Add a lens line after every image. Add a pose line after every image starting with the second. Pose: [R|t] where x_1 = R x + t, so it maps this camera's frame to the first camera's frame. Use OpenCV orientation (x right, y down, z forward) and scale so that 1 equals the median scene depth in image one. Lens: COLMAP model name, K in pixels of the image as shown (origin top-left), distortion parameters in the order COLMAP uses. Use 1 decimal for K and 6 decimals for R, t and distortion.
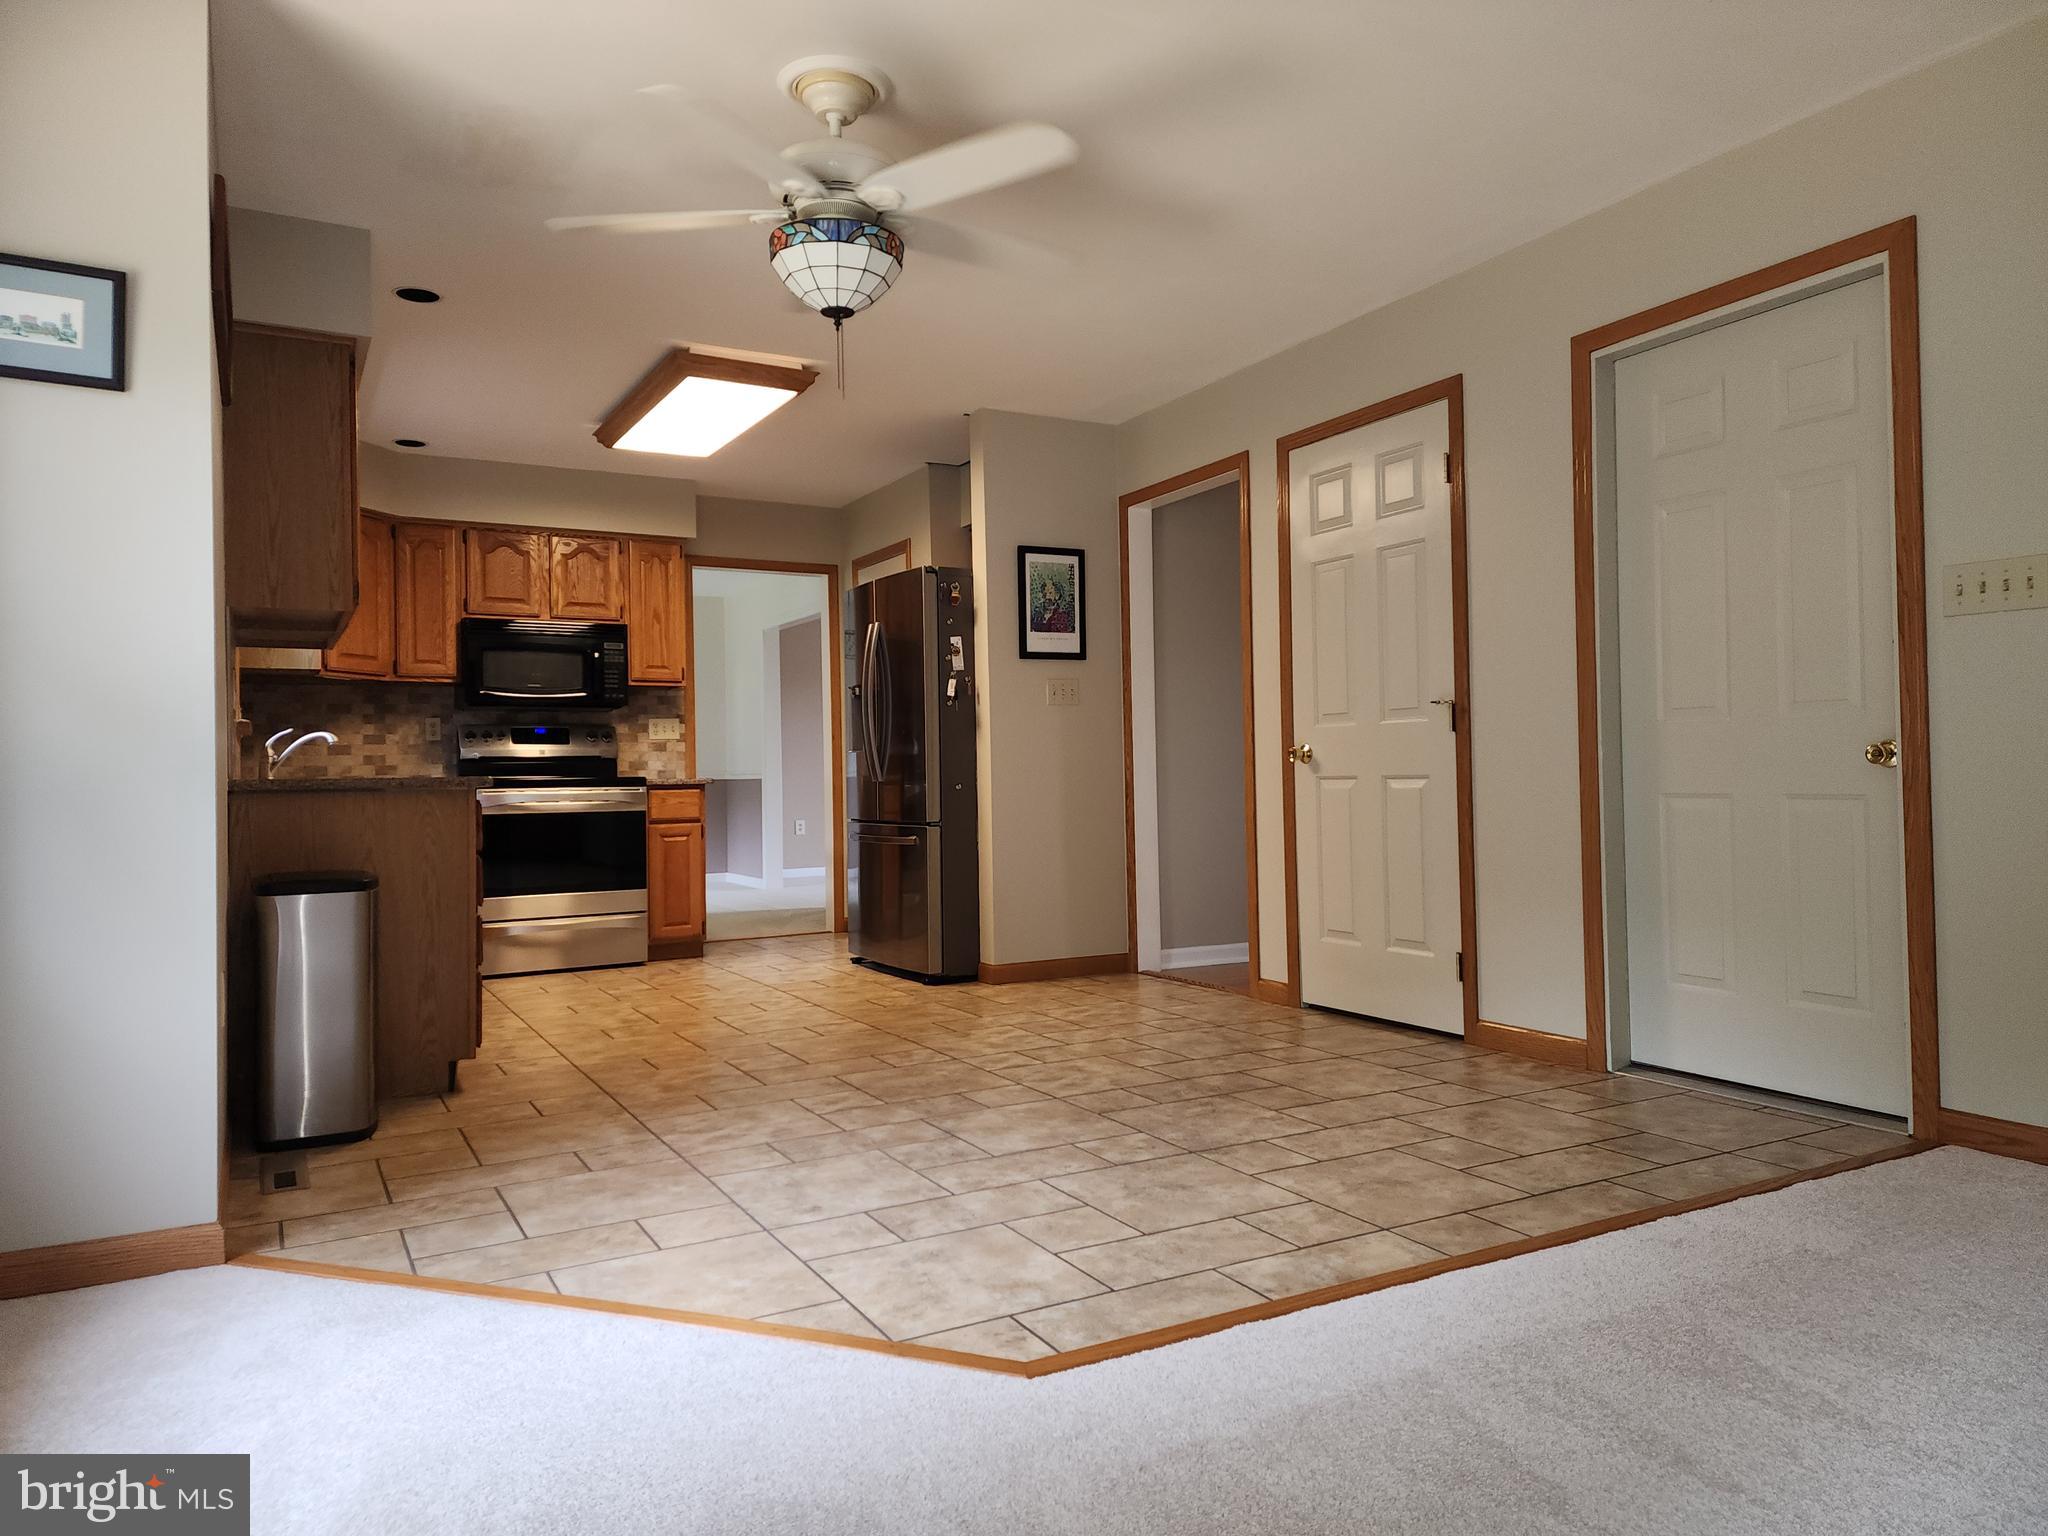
lens RADIAL K [[1335.5, 0, 1023.3], [0, 1335.5, 758.0], [0, 0, 1]] dist [0.075414, -0.063728]
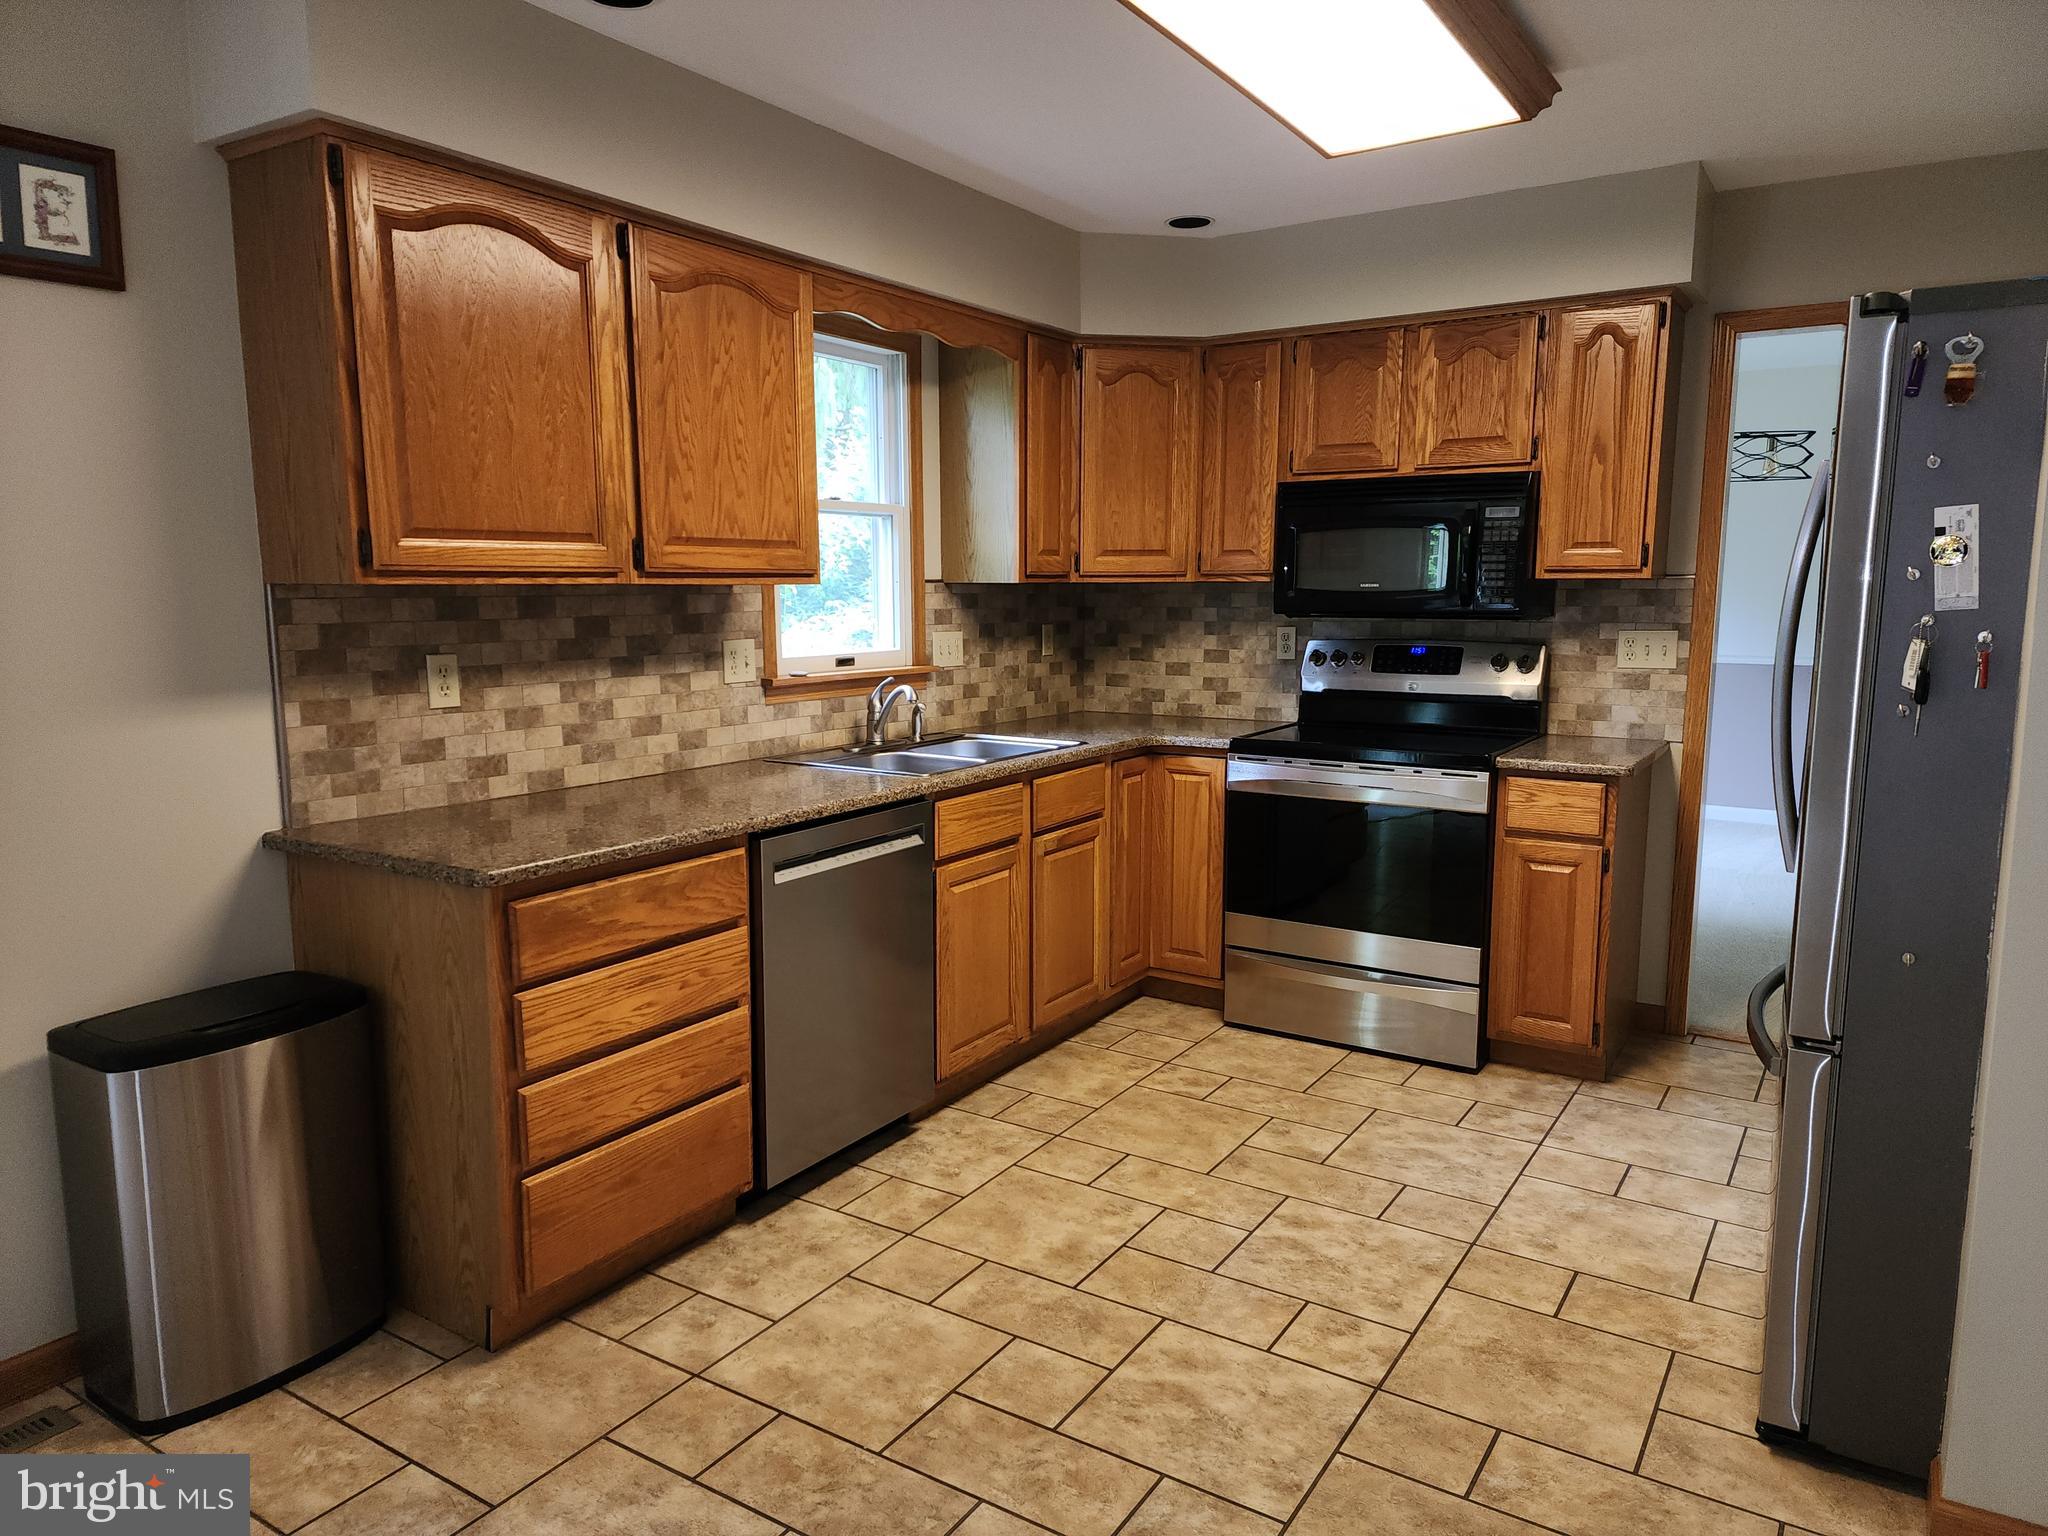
lens RADIAL K [[1358.4, 0, 1015.5], [0, 1358.4, 770.8], [0, 0, 1]] dist [0.097461, -0.088907]
pose [[0.469002, 0.140013, -0.872028, 0.130574], [0.003733, 0.987031, 0.160486, -0.073546], [0.883189, -0.078524, 0.462397, 0.569755]]
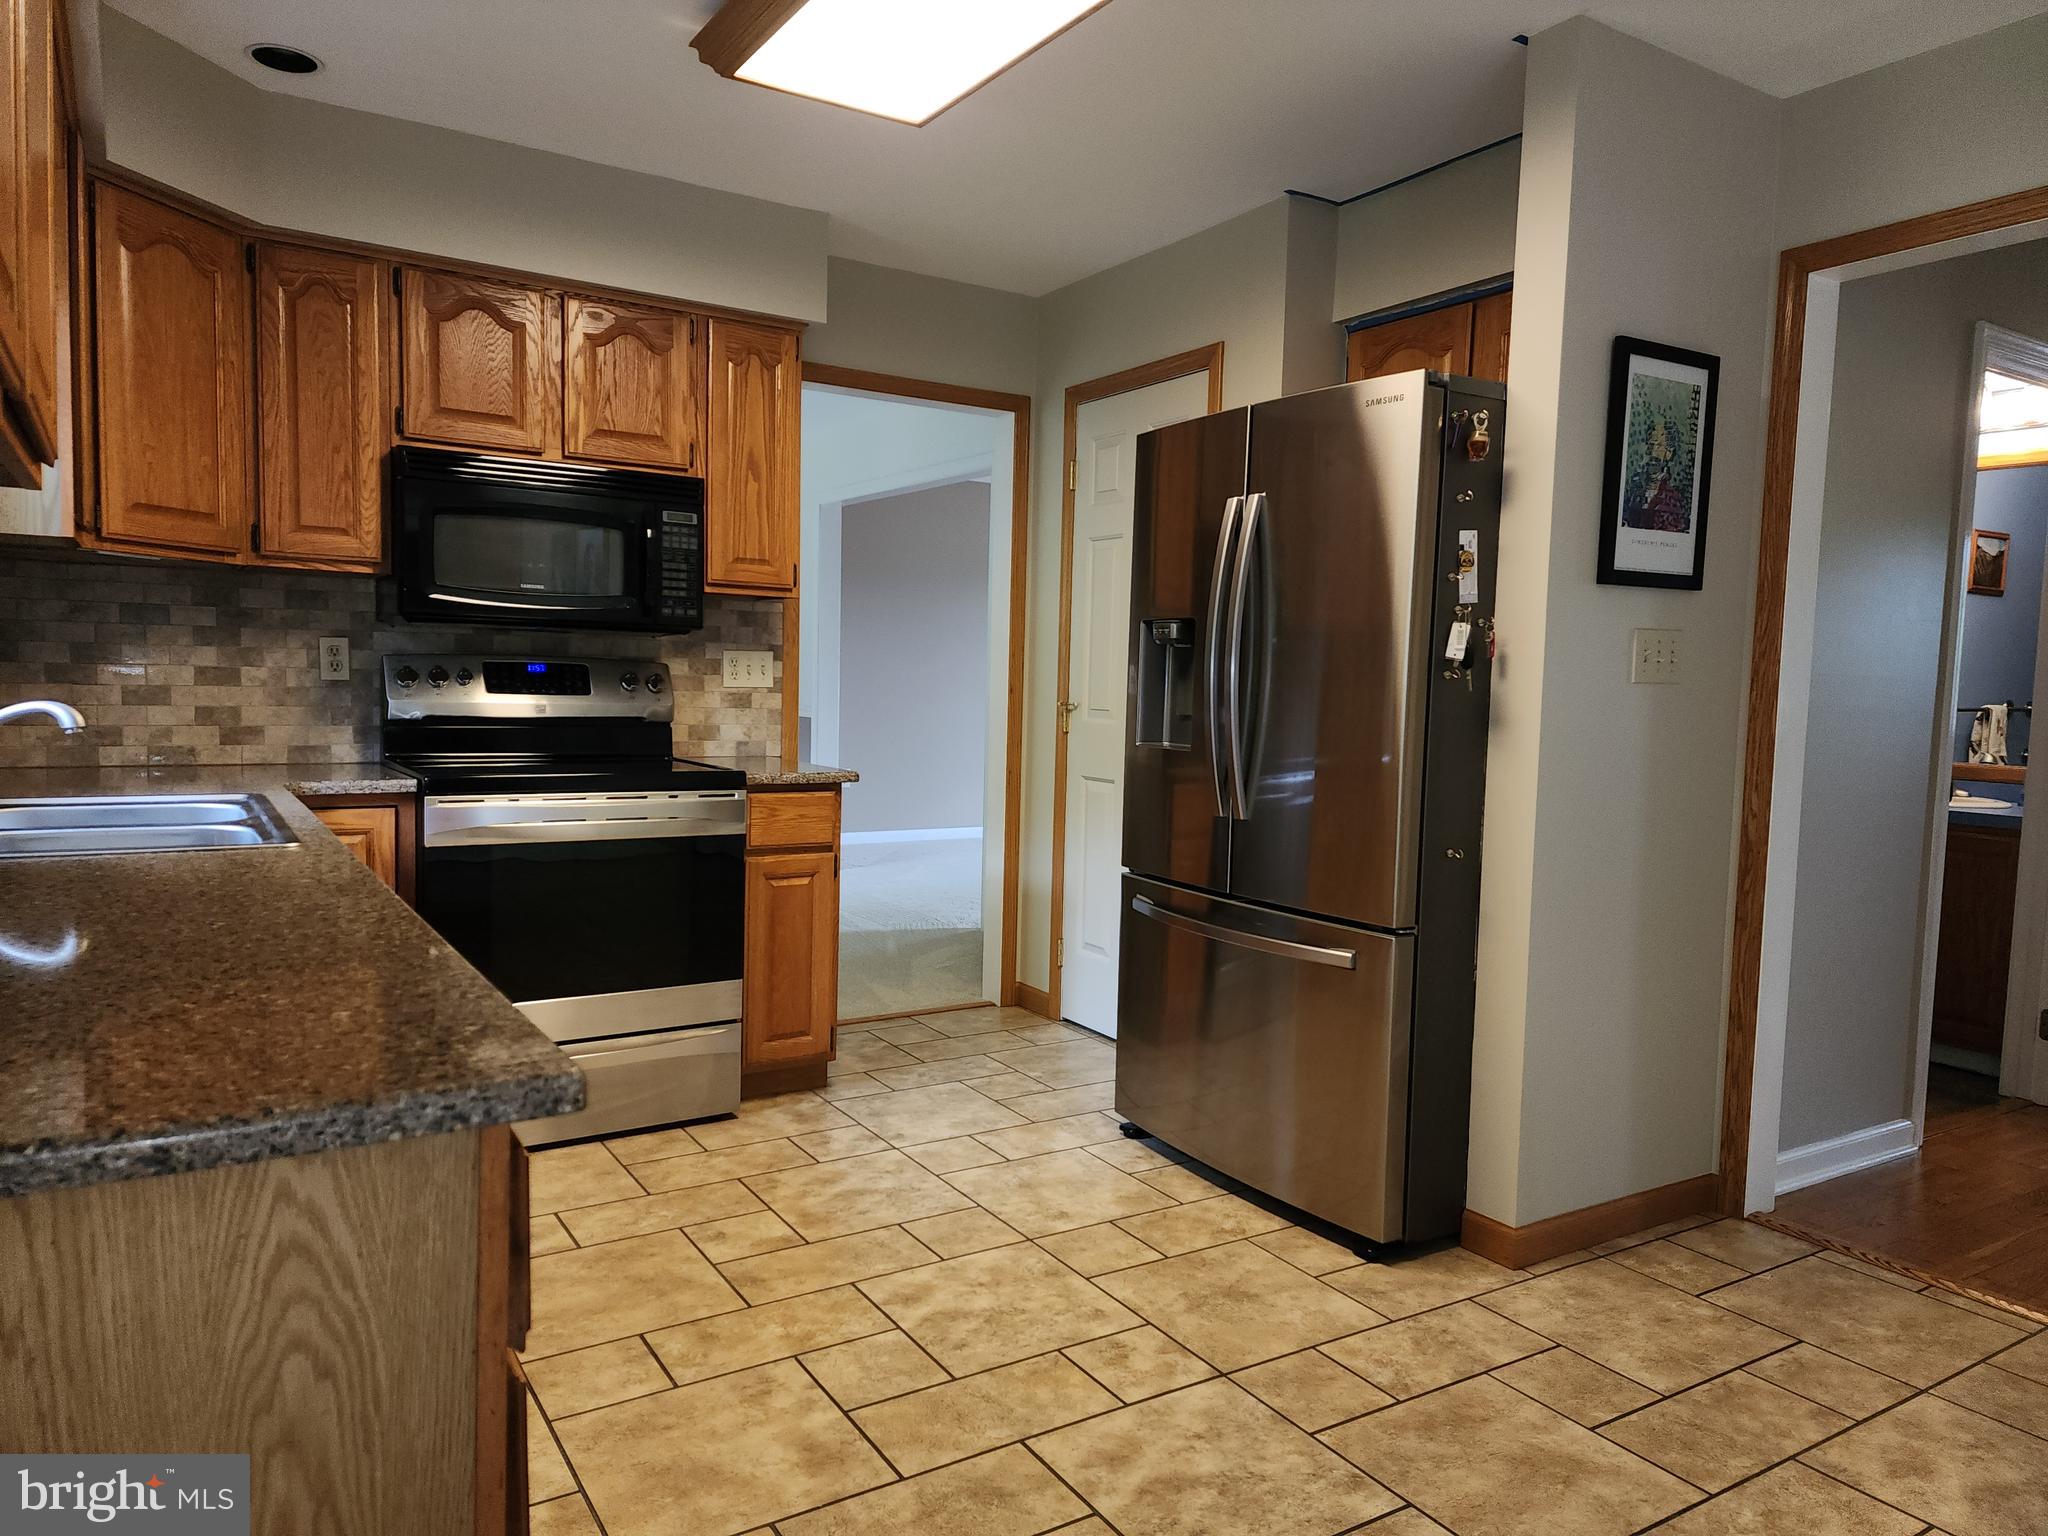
lens RADIAL K [[1358.4, 0, 1015.5], [0, 1358.4, 770.8], [0, 0, 1]] dist [0.097461, -0.088907]
pose [[0.998108, 0.040513, 0.046248, -0.203299], [-0.044262, 0.995556, 0.083126, -0.036199], [-0.042675, -0.085016, 0.995465, 0.467753]]
